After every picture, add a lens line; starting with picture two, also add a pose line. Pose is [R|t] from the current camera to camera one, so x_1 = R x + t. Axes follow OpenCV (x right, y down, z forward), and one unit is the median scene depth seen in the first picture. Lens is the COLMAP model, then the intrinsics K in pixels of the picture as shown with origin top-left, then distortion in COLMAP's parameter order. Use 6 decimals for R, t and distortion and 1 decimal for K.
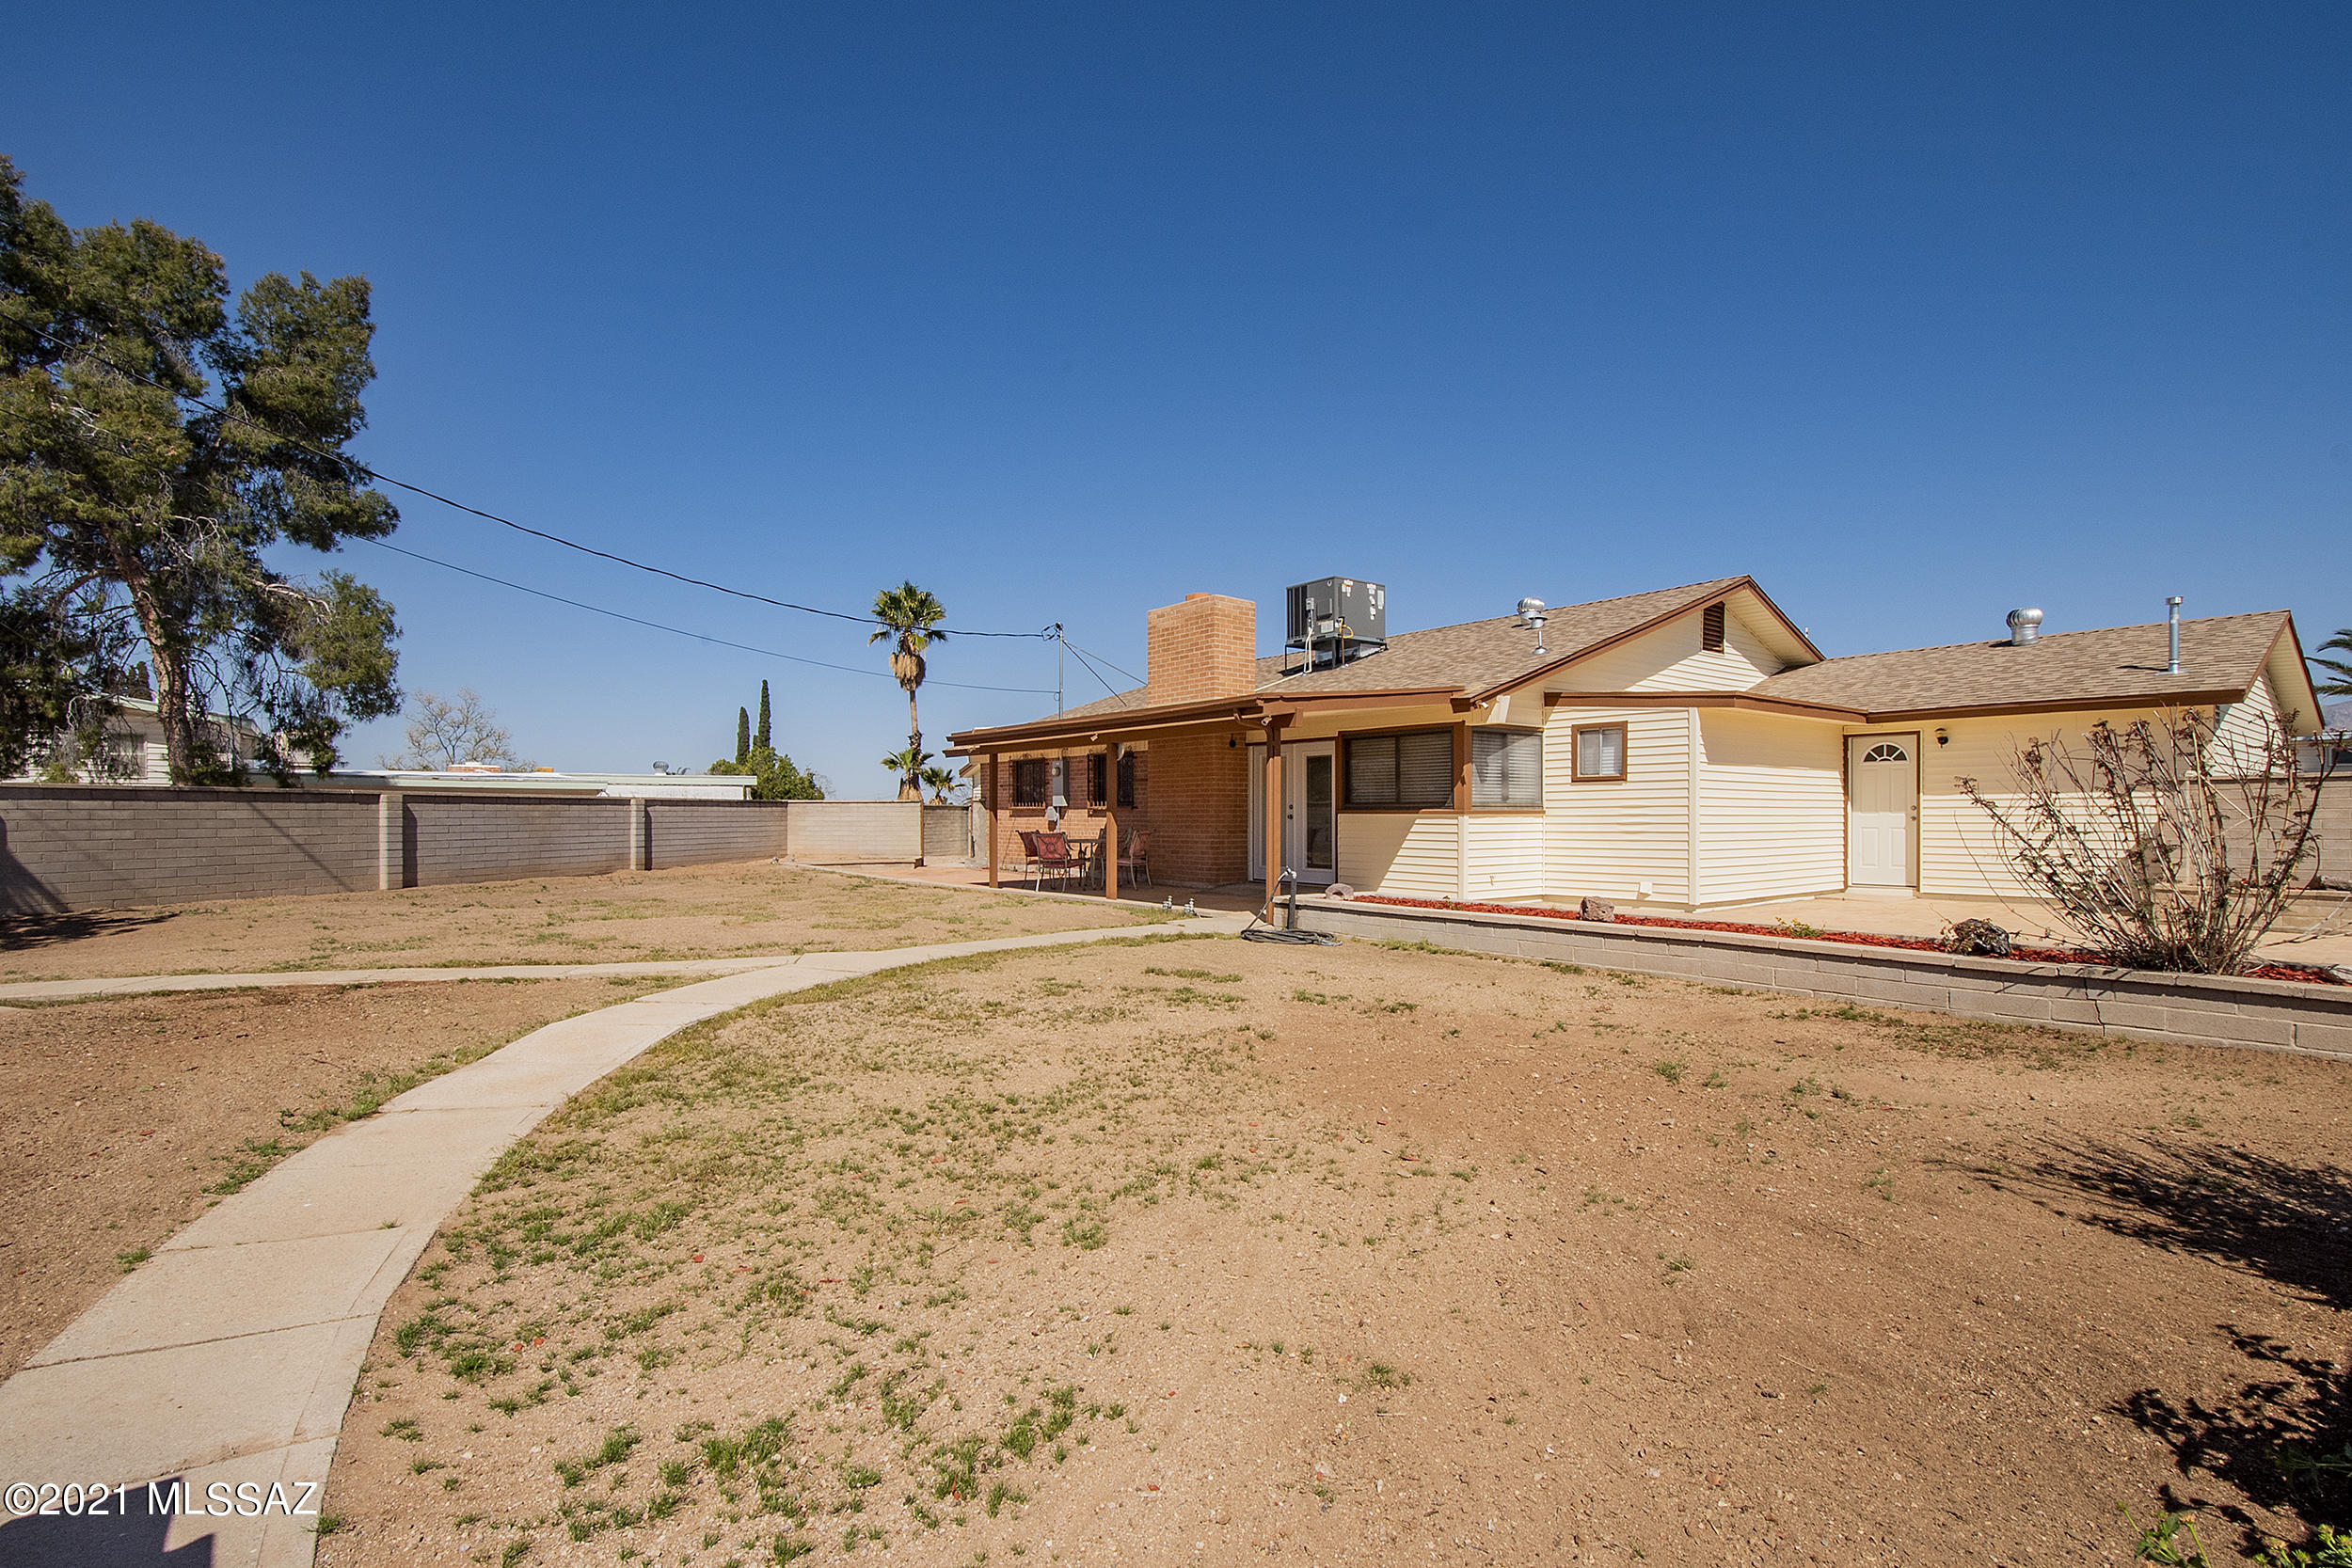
lens RADIAL K [[1067.7, 0, 1167.0], [0, 1067.7, 791.1], [0, 0, 1]] dist [0.005257, -0.013035]
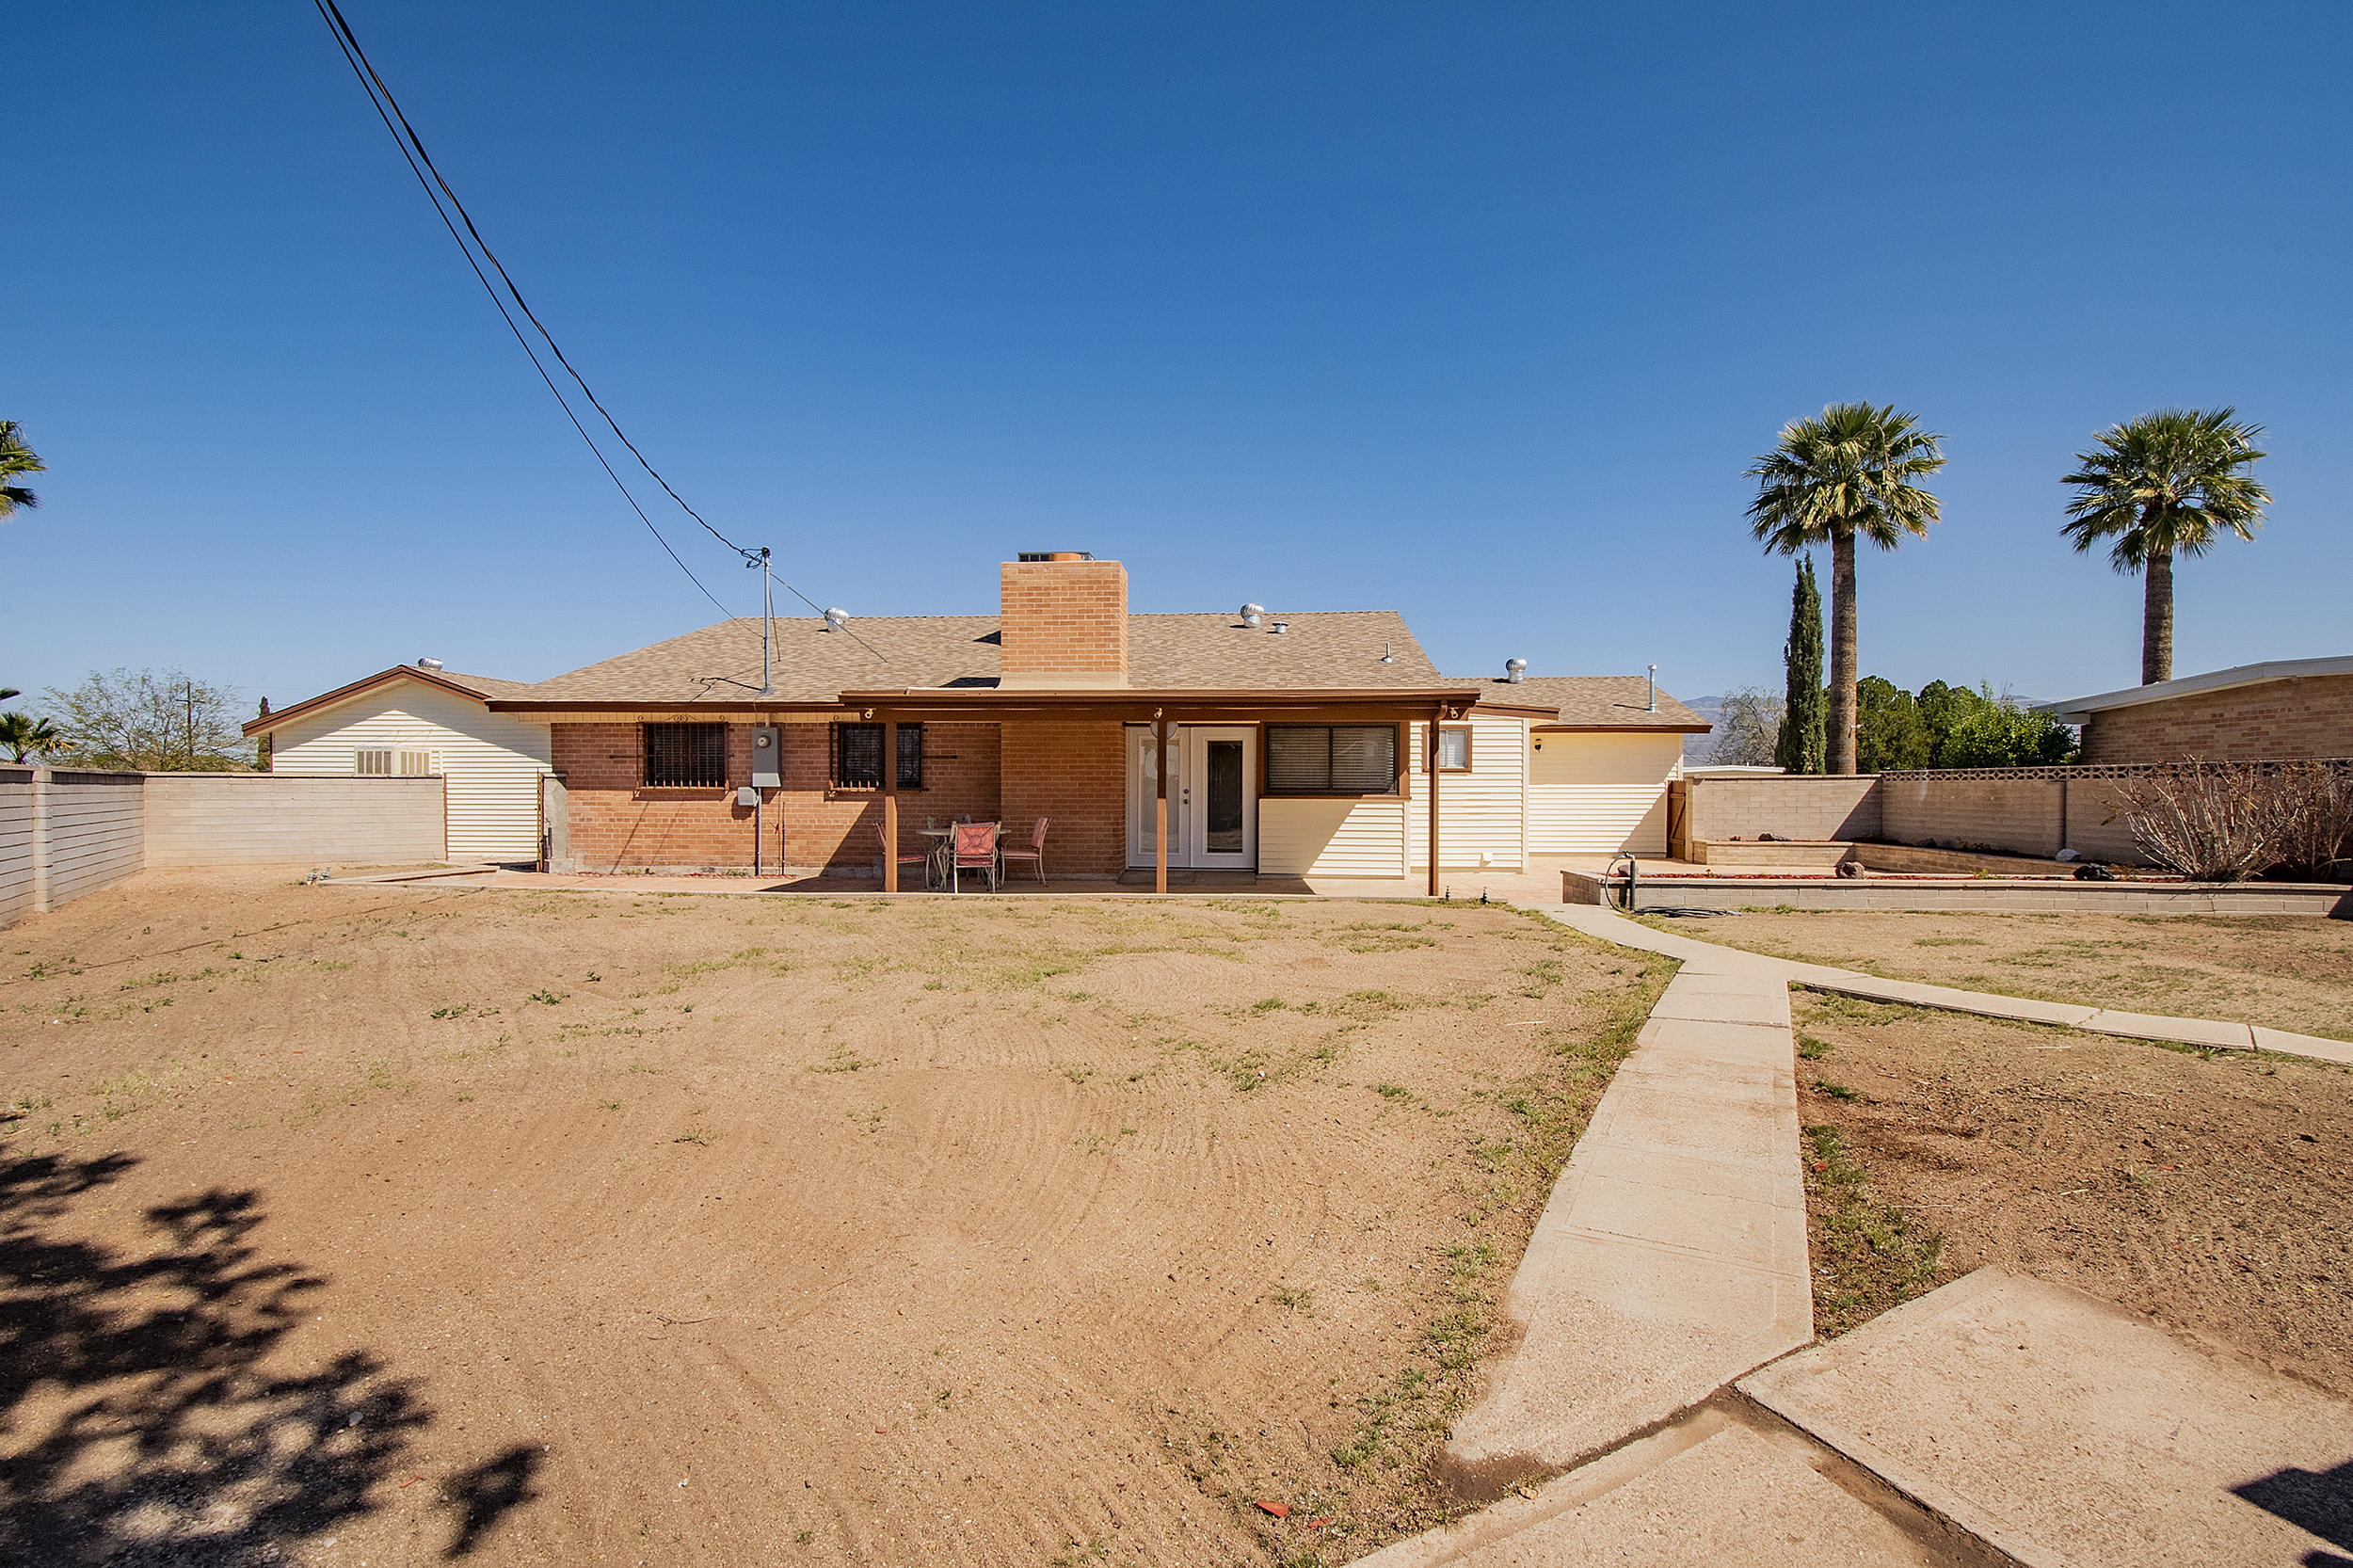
lens RADIAL K [[1068.2, 0, 1171.4], [0, 1068.2, 791.8], [0, 0, 1]] dist [0.005257, -0.013035]
pose [[0.684413, 0.003147, 0.729088, -0.602762], [-0.019214, 0.999721, 0.013721, 0.002055], [-0.728842, -0.023400, 0.684282, 0.335114]]
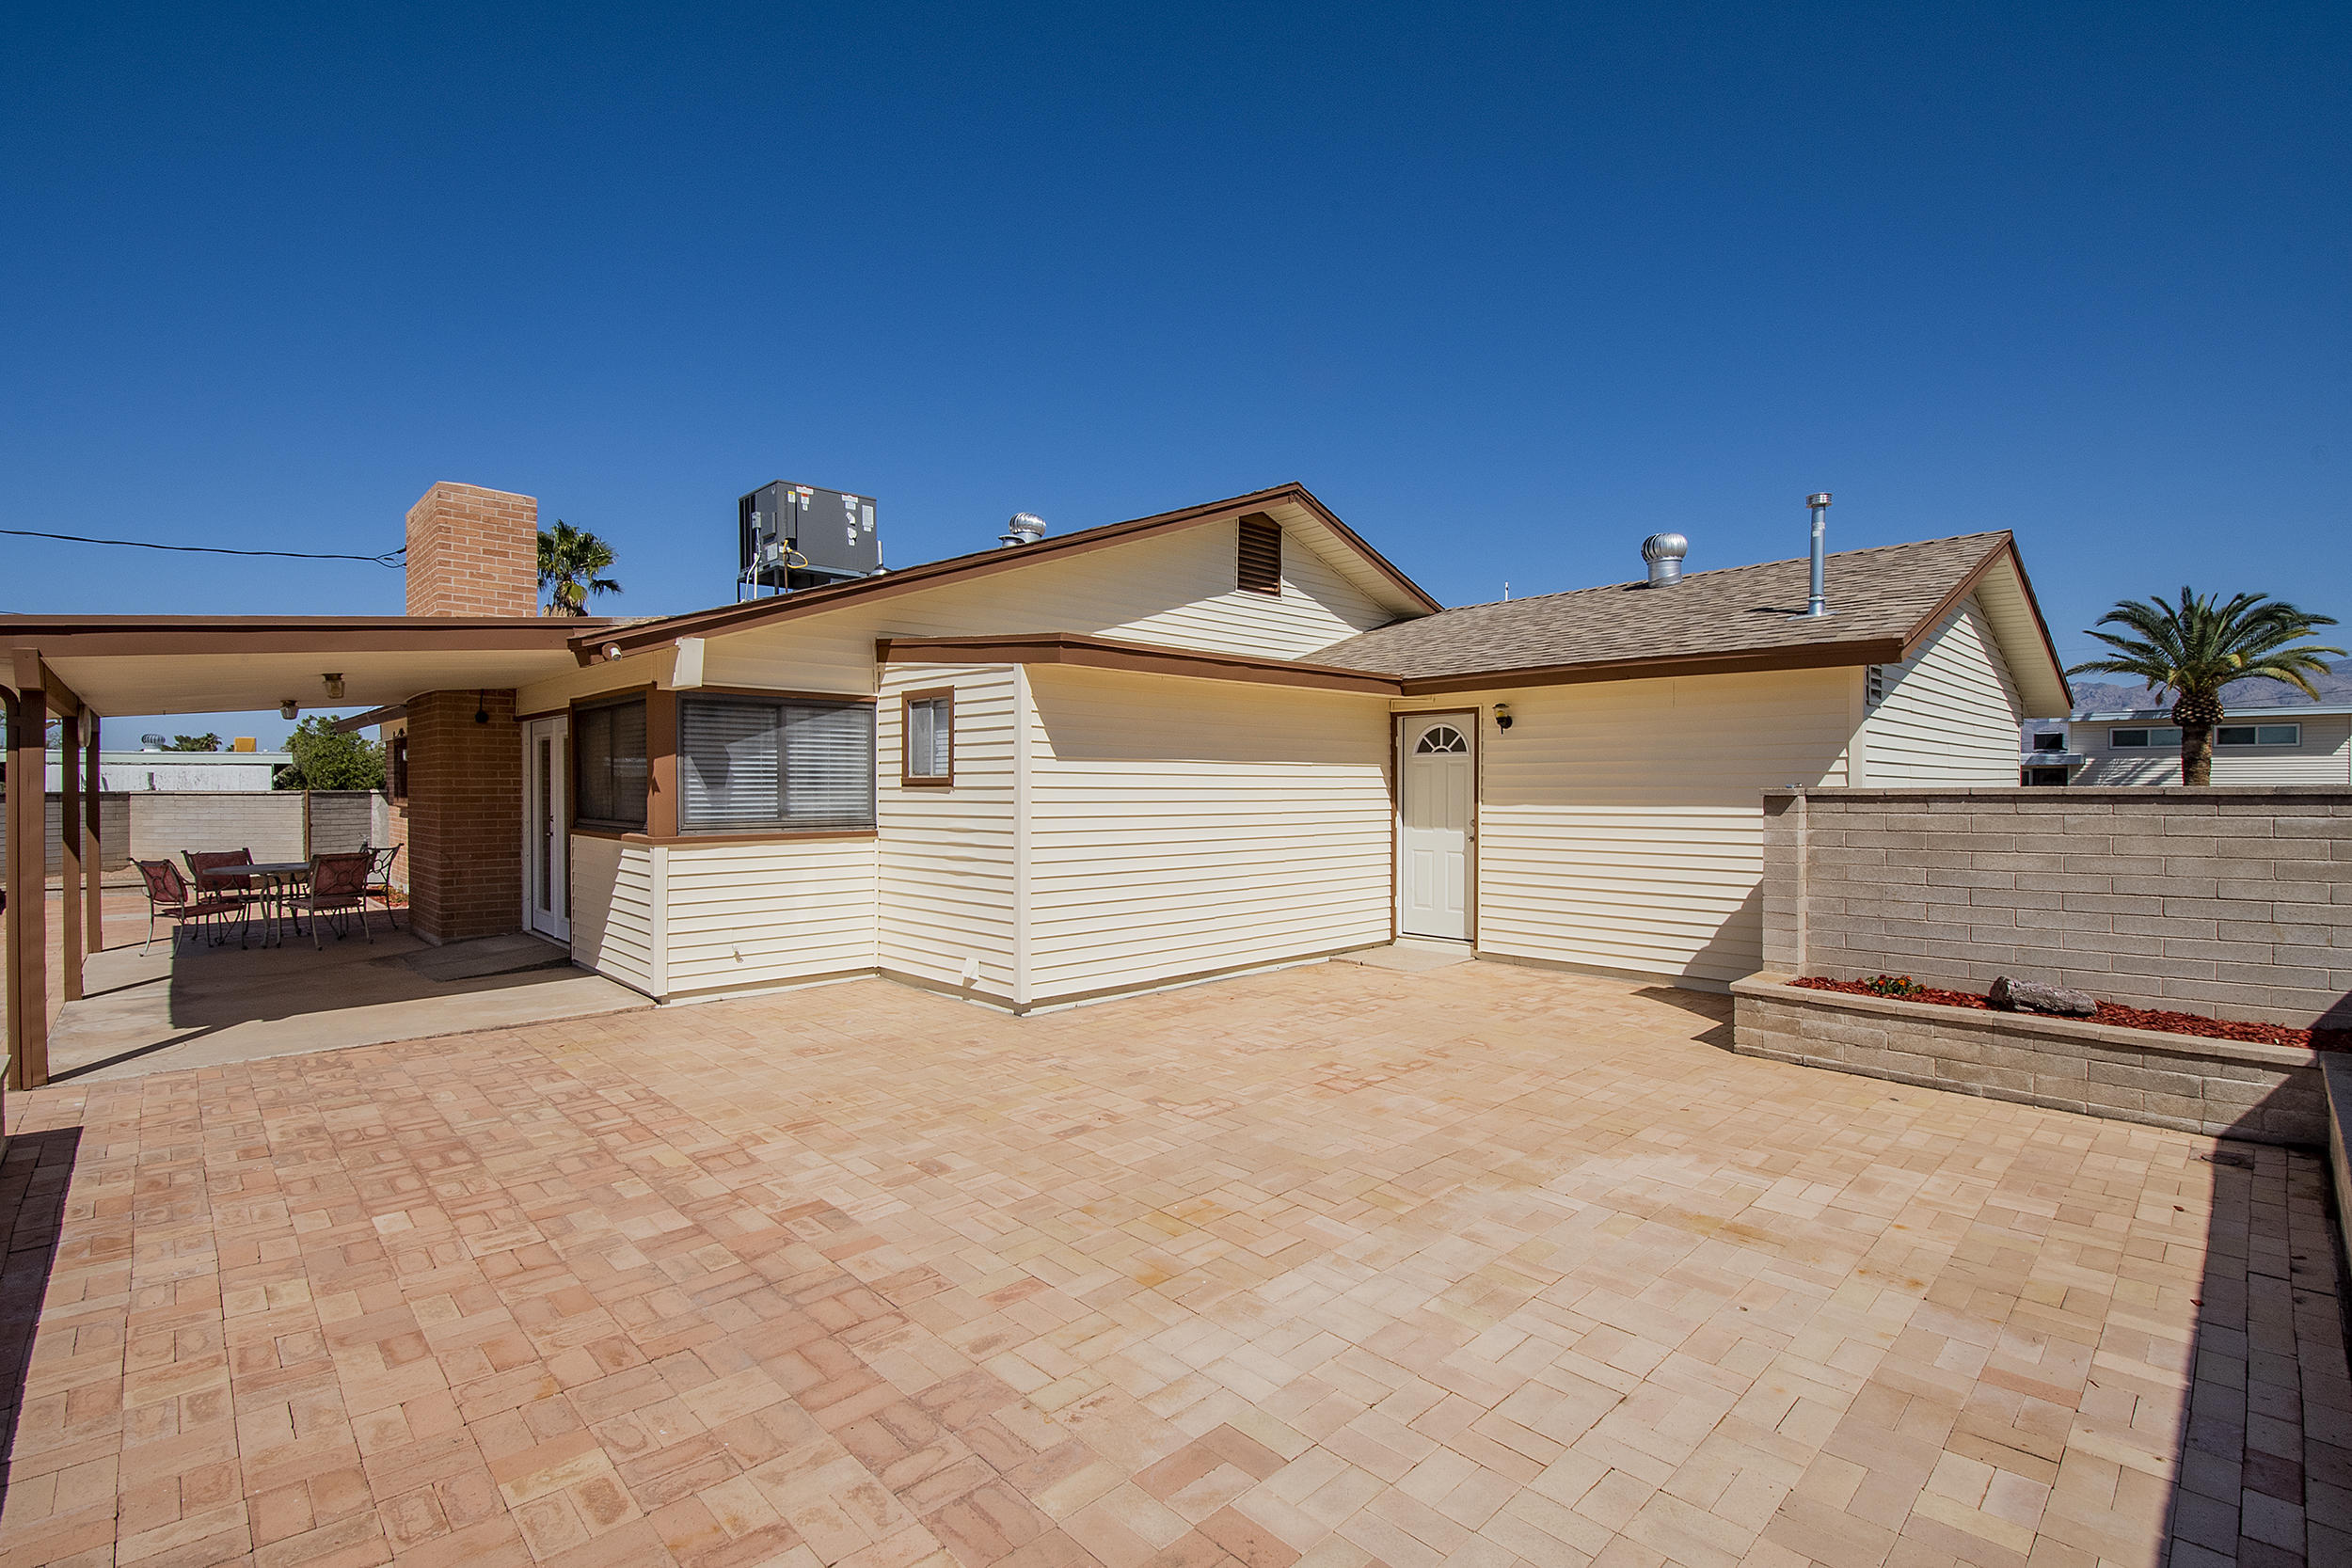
lens RADIAL K [[1067.7, 0, 1142.2], [0, 1067.7, 778.0], [0, 0, 1]] dist [0.005257, -0.013035]
pose [[0.995955, 0.003164, 0.089798, 0.403289], [-0.004499, 0.999882, 0.014673, -0.019774], [-0.089741, -0.015018, 0.995852, 0.332461]]
